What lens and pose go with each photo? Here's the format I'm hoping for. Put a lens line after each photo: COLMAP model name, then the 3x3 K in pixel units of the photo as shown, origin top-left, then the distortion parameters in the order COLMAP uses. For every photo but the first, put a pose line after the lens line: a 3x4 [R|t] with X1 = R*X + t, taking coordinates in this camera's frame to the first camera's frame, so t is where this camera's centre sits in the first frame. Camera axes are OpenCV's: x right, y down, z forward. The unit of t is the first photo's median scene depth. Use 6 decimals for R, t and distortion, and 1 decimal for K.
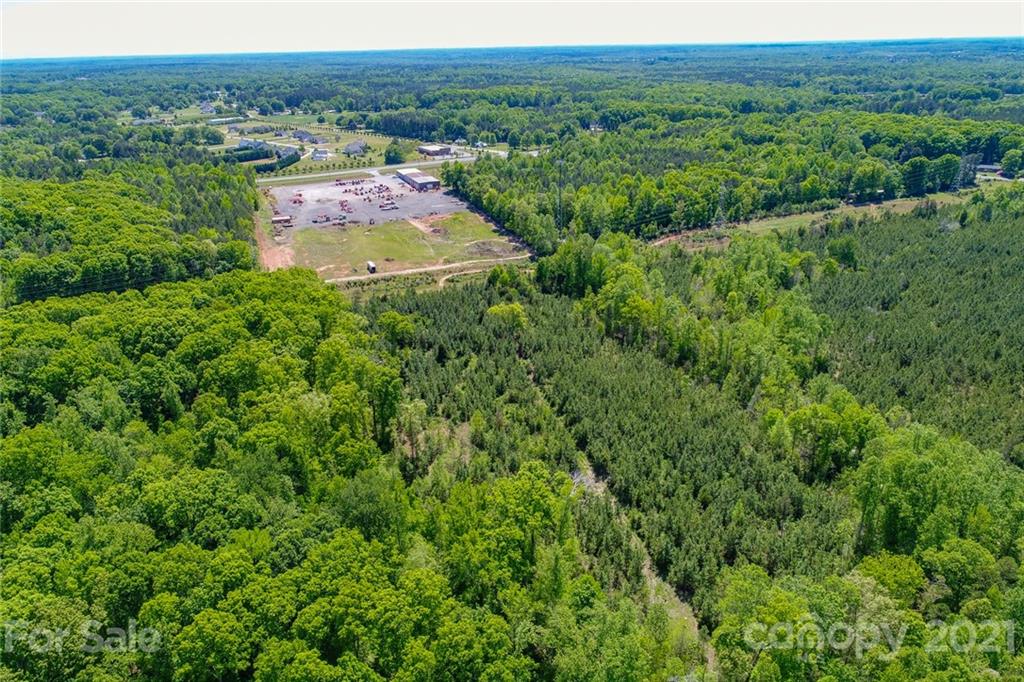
lens RADIAL K [[691.9, 0, 513.0], [0, 691.9, 337.3], [0, 0, 1]] dist [-0.000233, 0.003446]
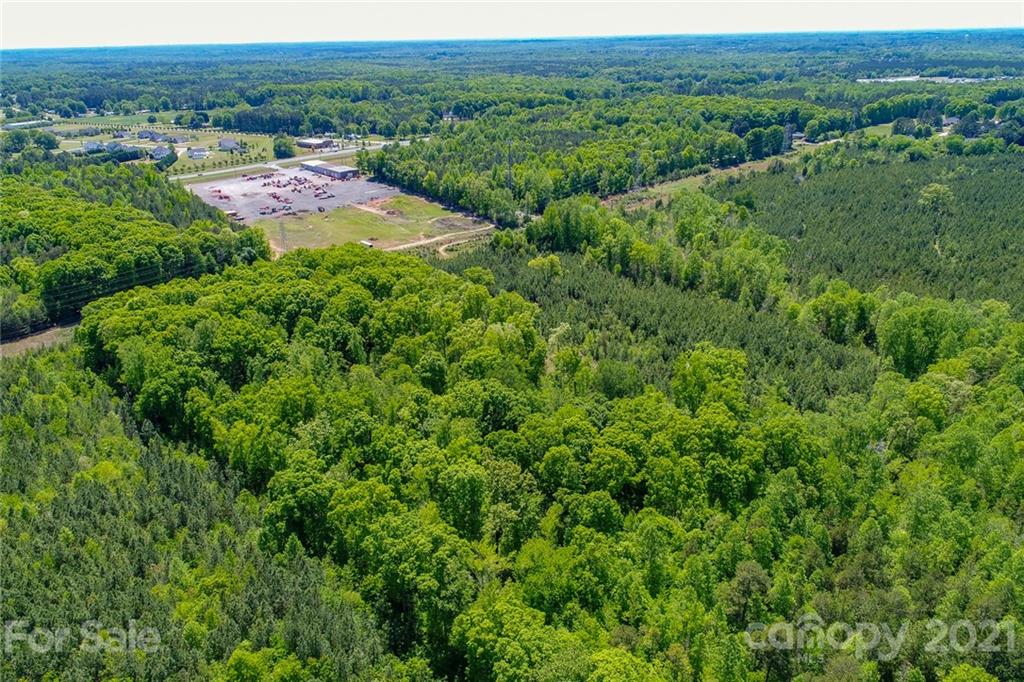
lens RADIAL K [[691.9, 0, 510.1], [0, 691.9, 341.1], [0, 0, 1]] dist [-0.000233, 0.003446]
pose [[0.950193, -0.125160, 0.285425, -0.267455], [0.122394, 0.992098, 0.027582, 0.035159], [-0.286622, 0.008726, 0.958004, -0.069849]]
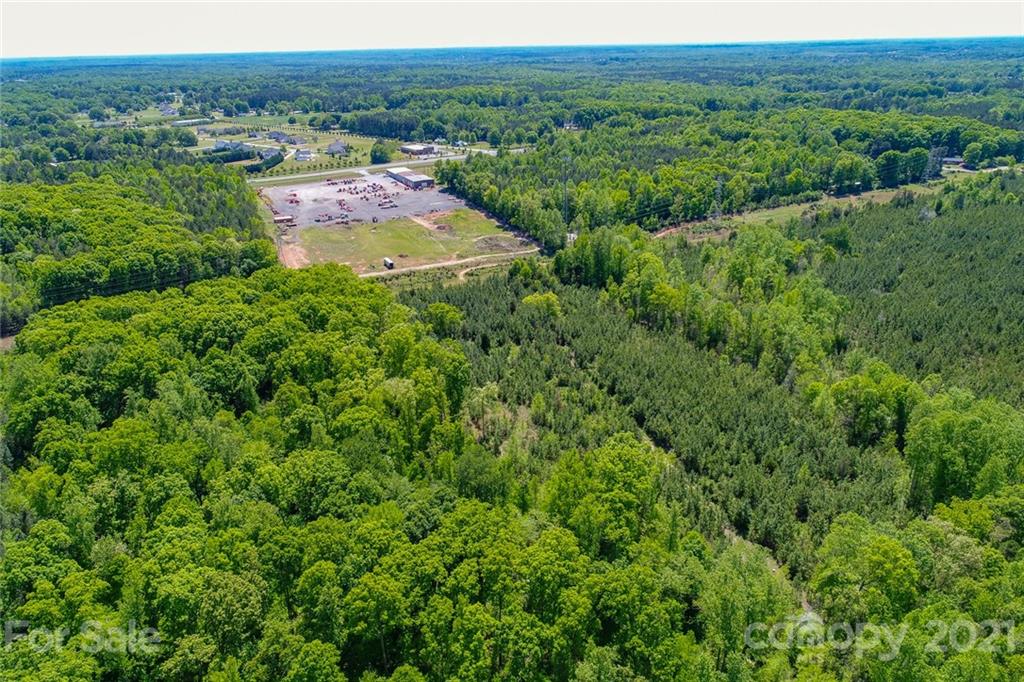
lens RADIAL K [[691.9, 0, 512.0], [0, 691.9, 337.5], [0, 0, 1]] dist [-0.000233, 0.003446]
pose [[0.997544, -0.027371, 0.064468, -0.077798], [0.027402, 0.999624, 0.000405, 0.010190], [-0.064454, 0.001363, 0.997920, -0.021265]]
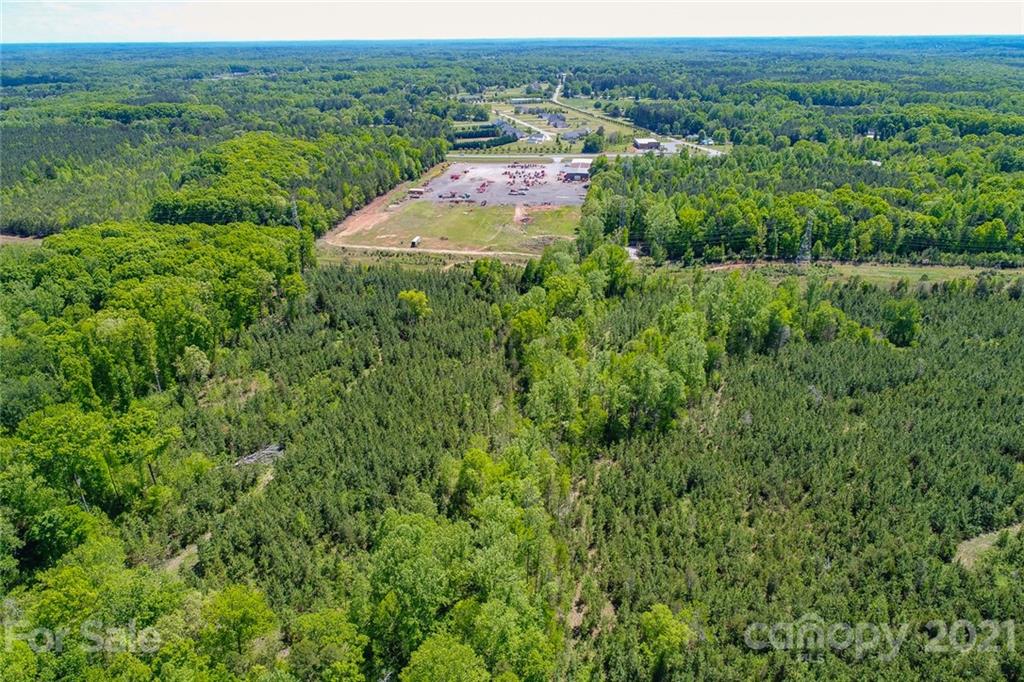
lens RADIAL K [[691.9, 0, 510.9], [0, 691.9, 349.0], [0, 0, 1]] dist [-0.000233, 0.003446]
pose [[0.850768, 0.229221, -0.472917, 0.395332], [-0.214119, 0.972979, 0.086403, -0.054061], [0.479944, 0.027751, 0.876860, 0.110893]]
